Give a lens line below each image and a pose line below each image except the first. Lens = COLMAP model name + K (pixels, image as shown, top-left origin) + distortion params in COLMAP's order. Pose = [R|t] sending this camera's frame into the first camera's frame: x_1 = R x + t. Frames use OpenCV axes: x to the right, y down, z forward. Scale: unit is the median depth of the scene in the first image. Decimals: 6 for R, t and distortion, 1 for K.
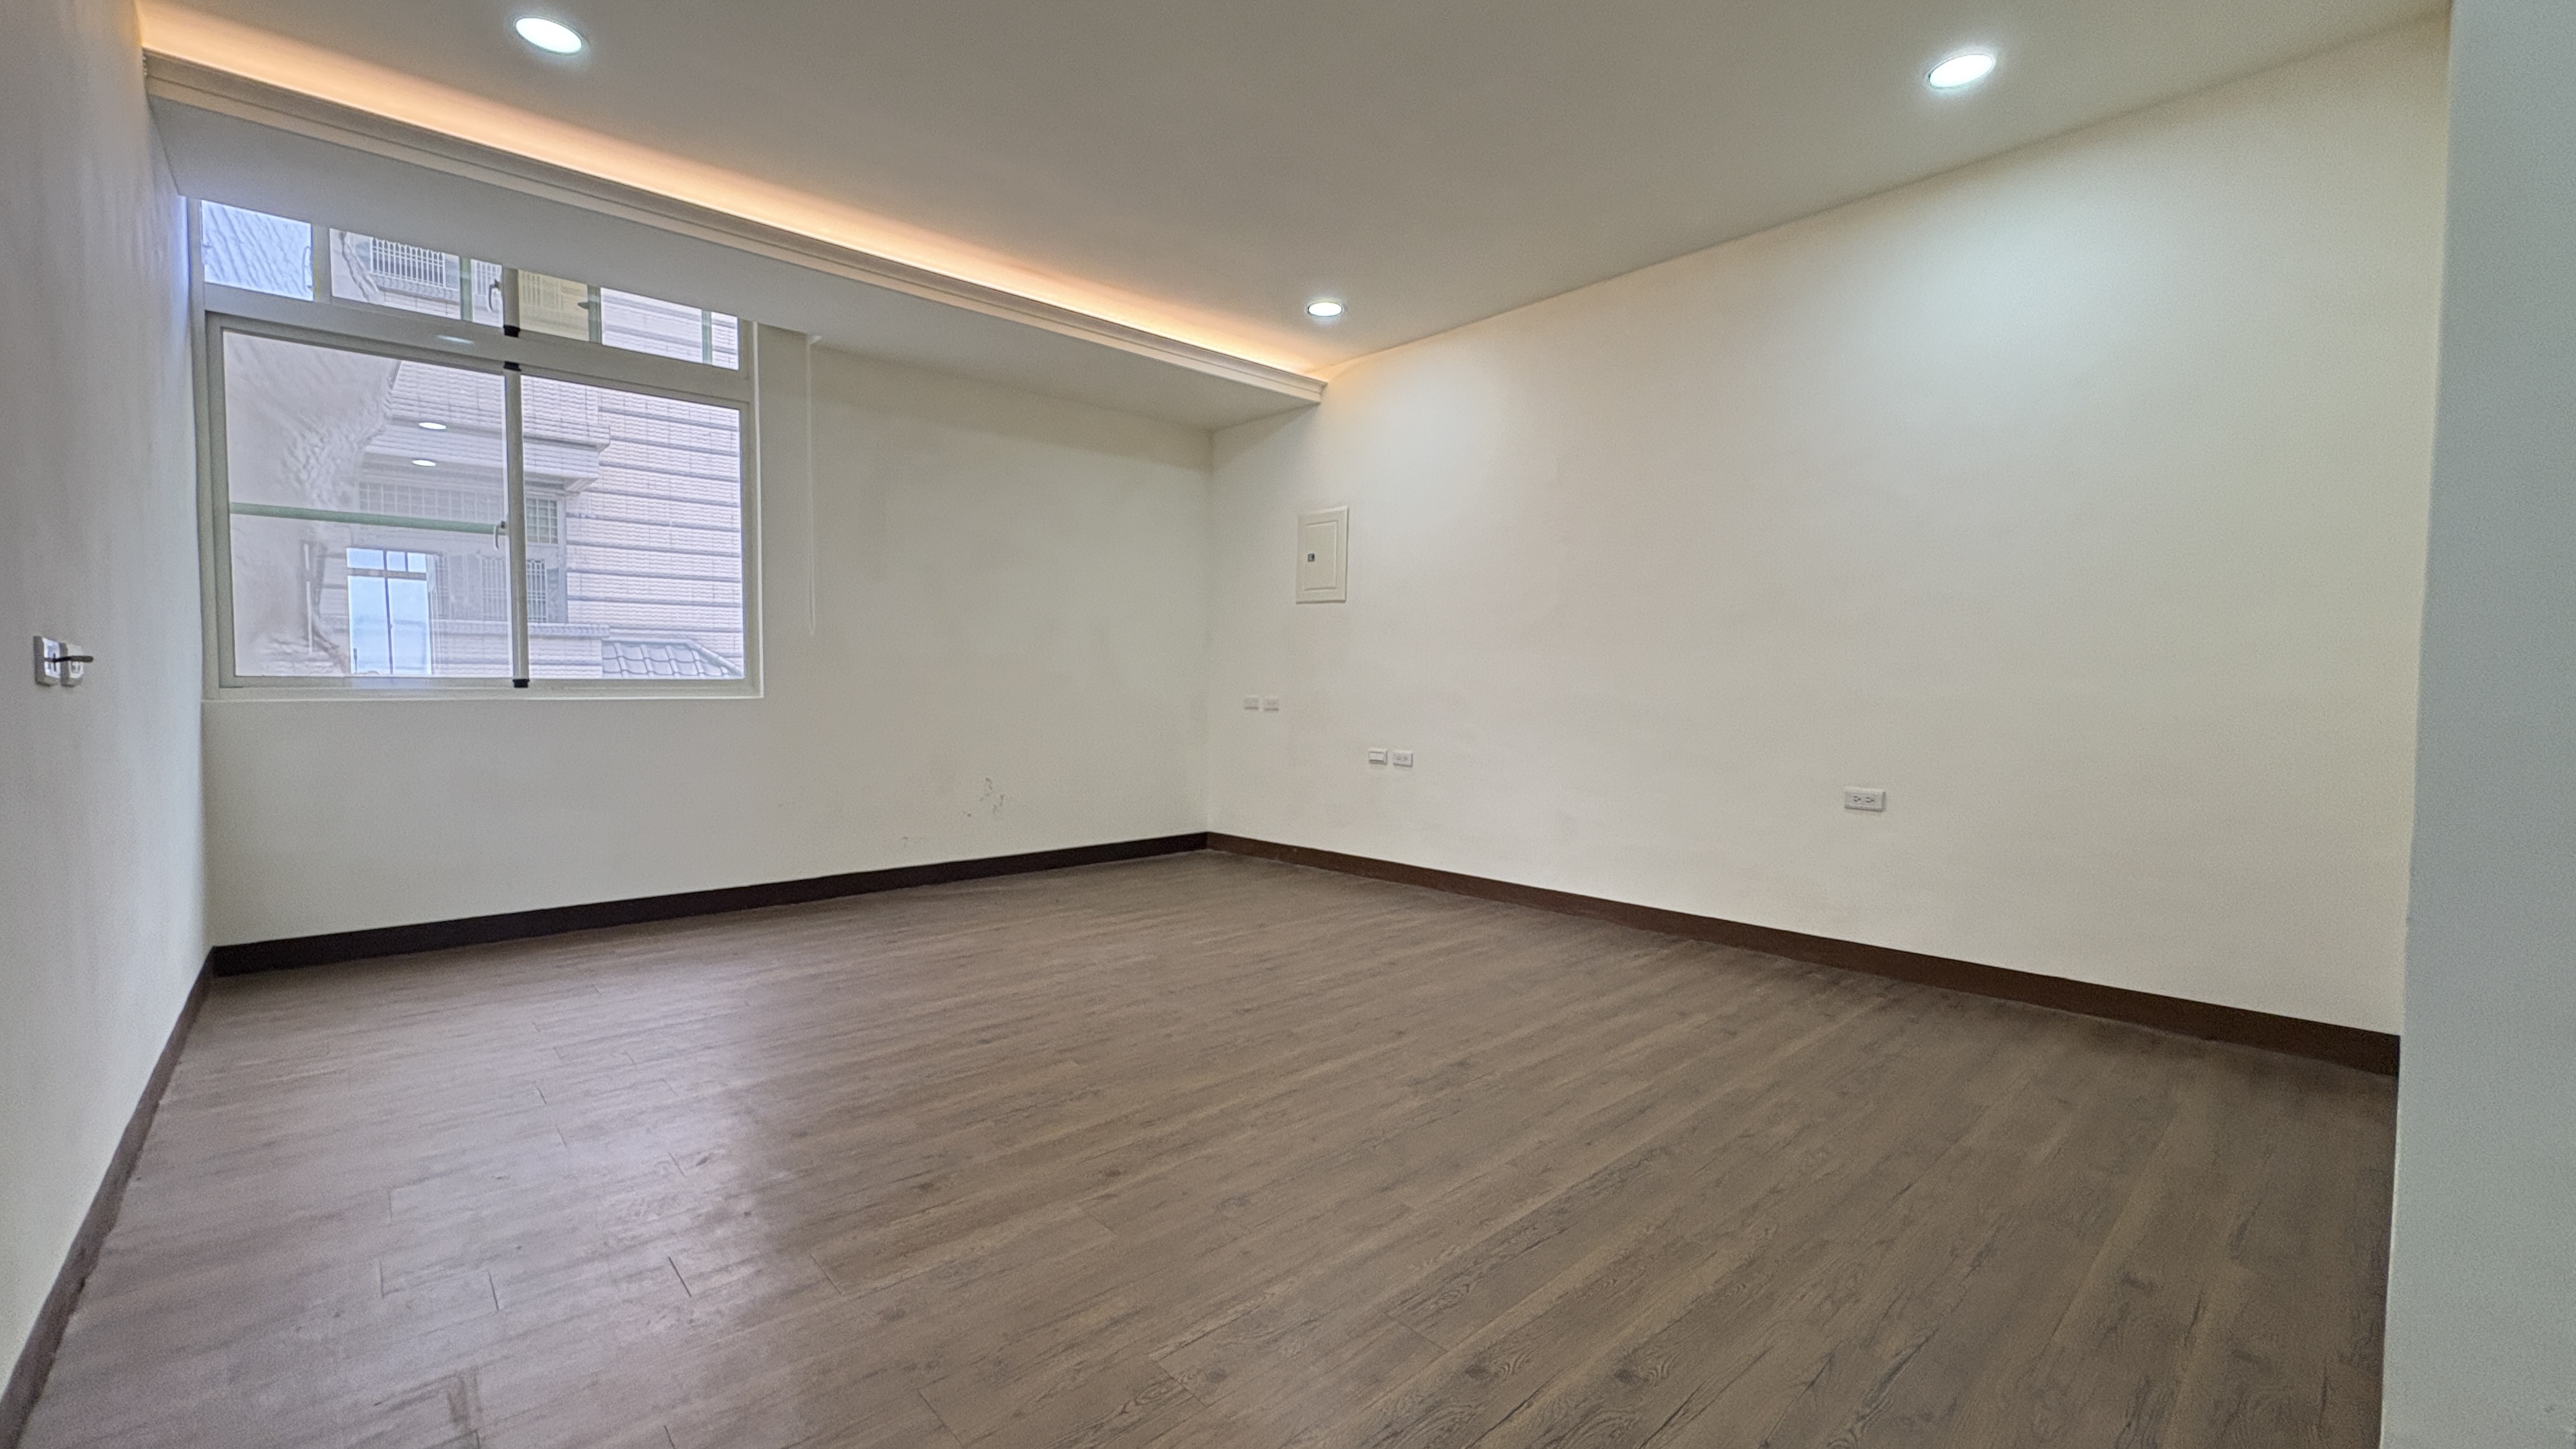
lens RADIAL K [[1025.3, 0, 1288.0], [0, 1025.3, 724.5], [0, 0, 1]] dist [-0.001179, -0.000325]
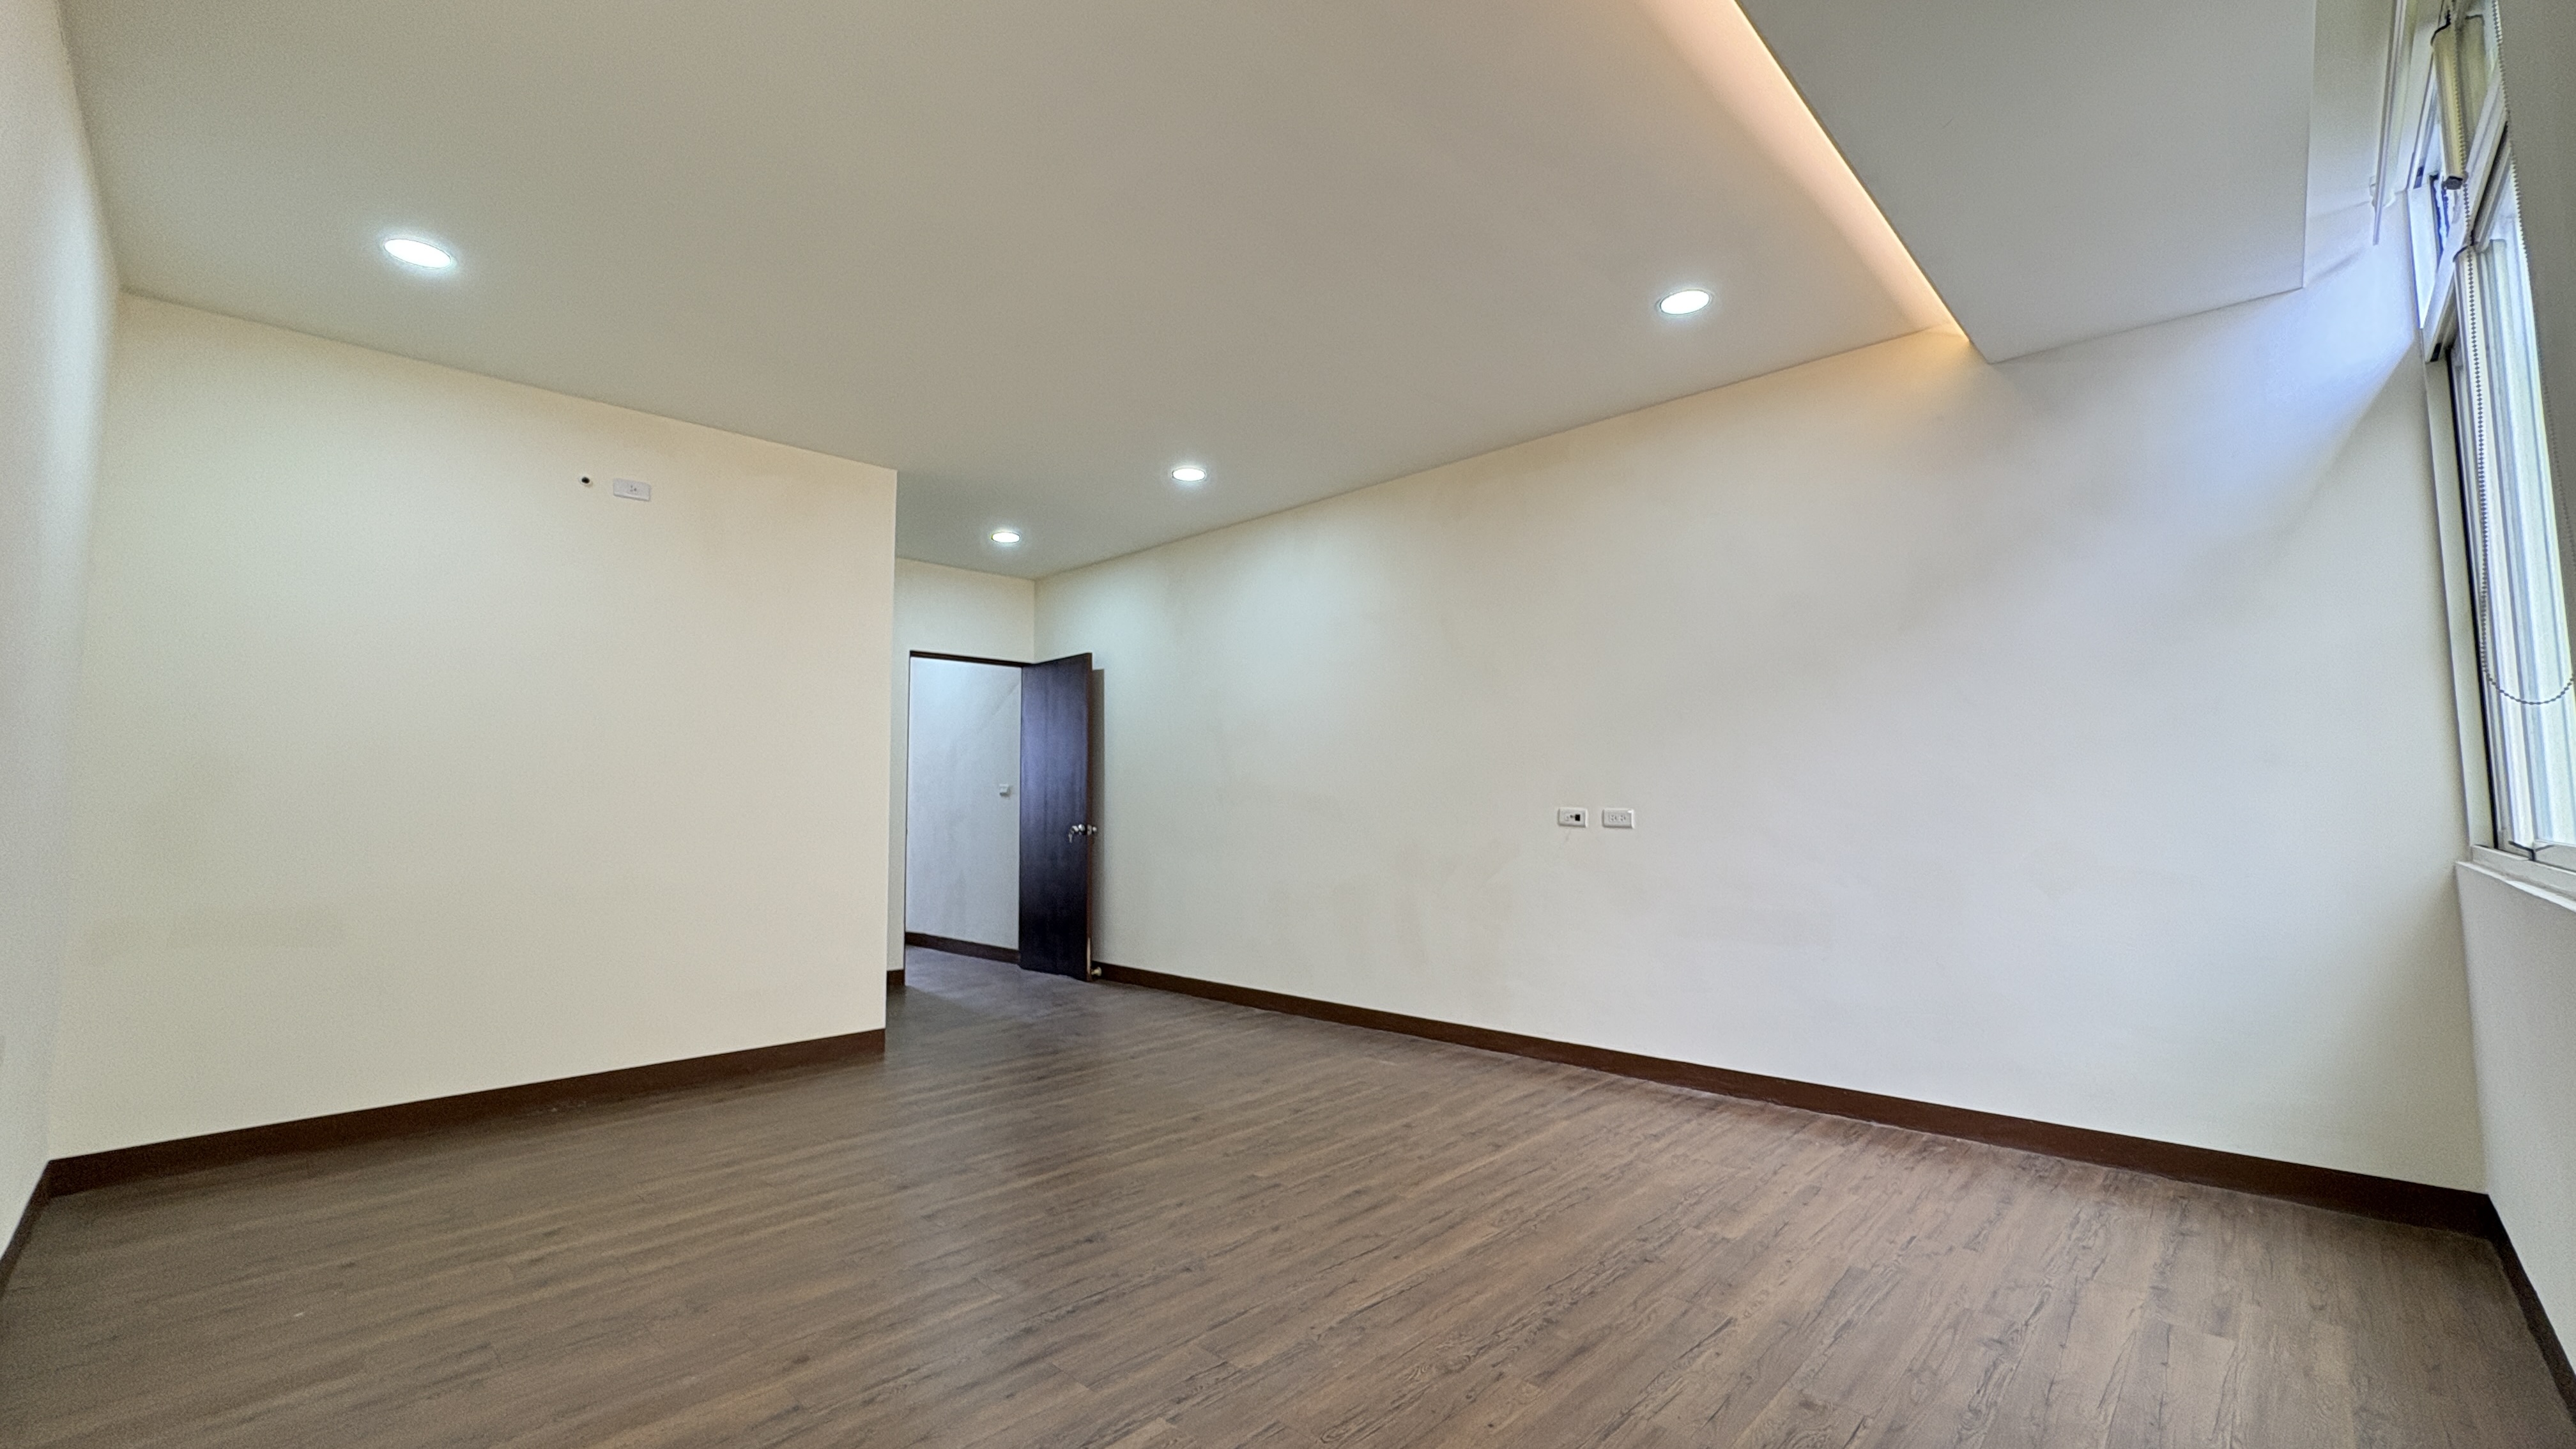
lens RADIAL K [[1025.3, 0, 1288.0], [0, 1025.3, 724.5], [0, 0, 1]] dist [-0.001179, -0.000325]
pose [[-0.998245, -0.003297, -0.059128, -0.156232], [-0.001226, 0.999386, -0.035022, -0.111792], [0.059207, -0.034888, -0.997636, 1.936519]]
